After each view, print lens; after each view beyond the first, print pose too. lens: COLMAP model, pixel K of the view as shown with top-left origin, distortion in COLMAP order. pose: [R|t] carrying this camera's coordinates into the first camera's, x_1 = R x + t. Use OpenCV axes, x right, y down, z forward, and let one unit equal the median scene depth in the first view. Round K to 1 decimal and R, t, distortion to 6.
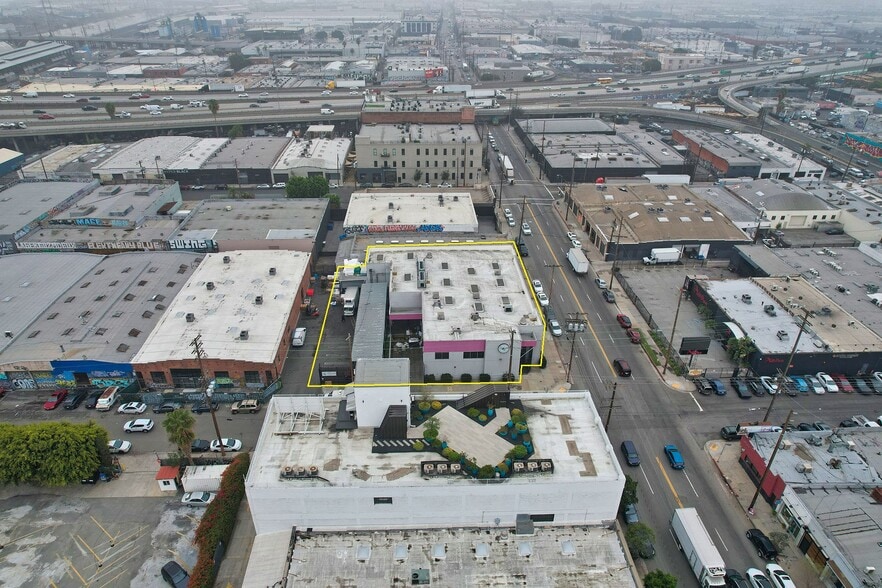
lens RADIAL K [[563.4, 0, 444.4], [0, 563.4, 290.1], [0, 0, 1]] dist [-0.075995, 0.070678]
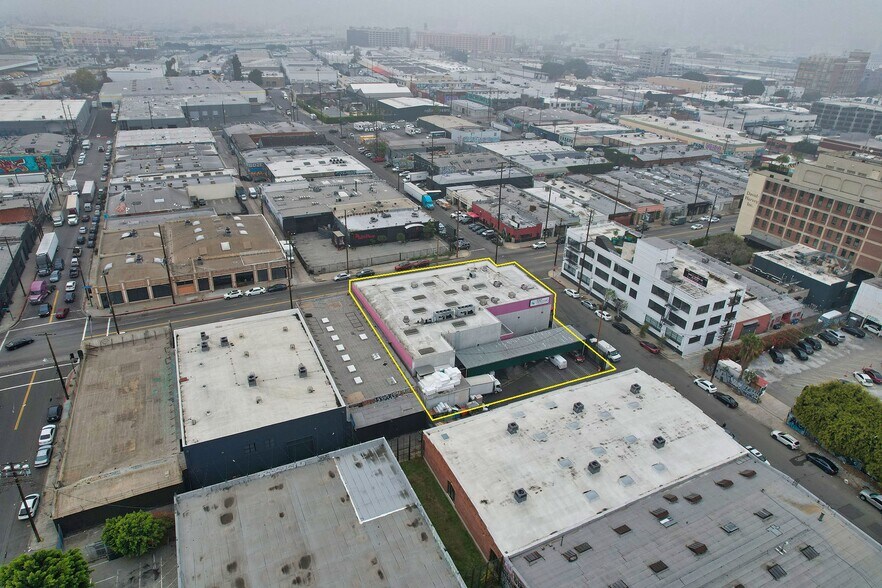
lens RADIAL K [[563.4, 0, 443.9], [0, 563.4, 292.2], [0, 0, 1]] dist [-0.075995, 0.070678]
pose [[-0.392165, -0.429077, 0.813695, -0.666158], [0.416739, 0.705705, 0.572982, -0.508864], [-0.820082, 0.563802, -0.097939, 0.907993]]
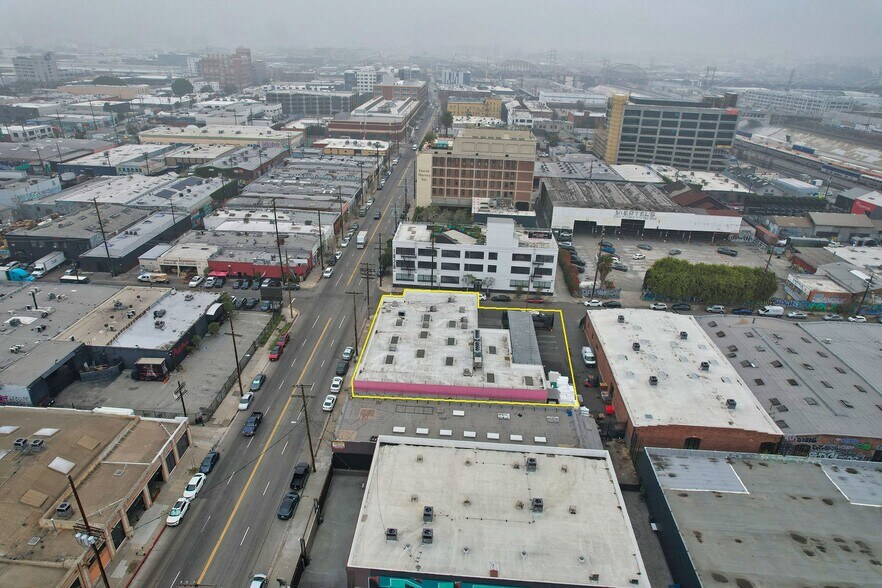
lens RADIAL K [[563.4, 0, 443.1], [0, 563.4, 290.4], [0, 0, 1]] dist [-0.075995, 0.070678]
pose [[-0.993830, -0.077226, 0.079607, -0.042897], [0.018531, 0.592048, 0.805690, -0.690525], [-0.109351, 0.802194, -0.586964, 1.233383]]
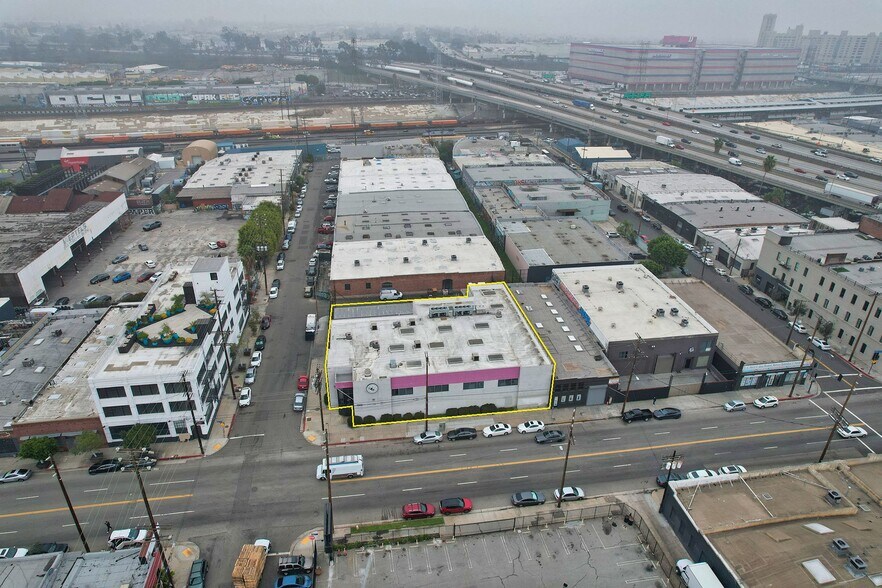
lens RADIAL K [[563.4, 0, 444.1], [0, 563.4, 292.3], [0, 0, 1]] dist [-0.075995, 0.070678]
pose [[0.109838, 0.435952, -0.893242, 0.681837], [-0.500856, 0.800519, 0.329110, -0.309361], [0.858533, 0.411237, 0.306277, 0.564783]]
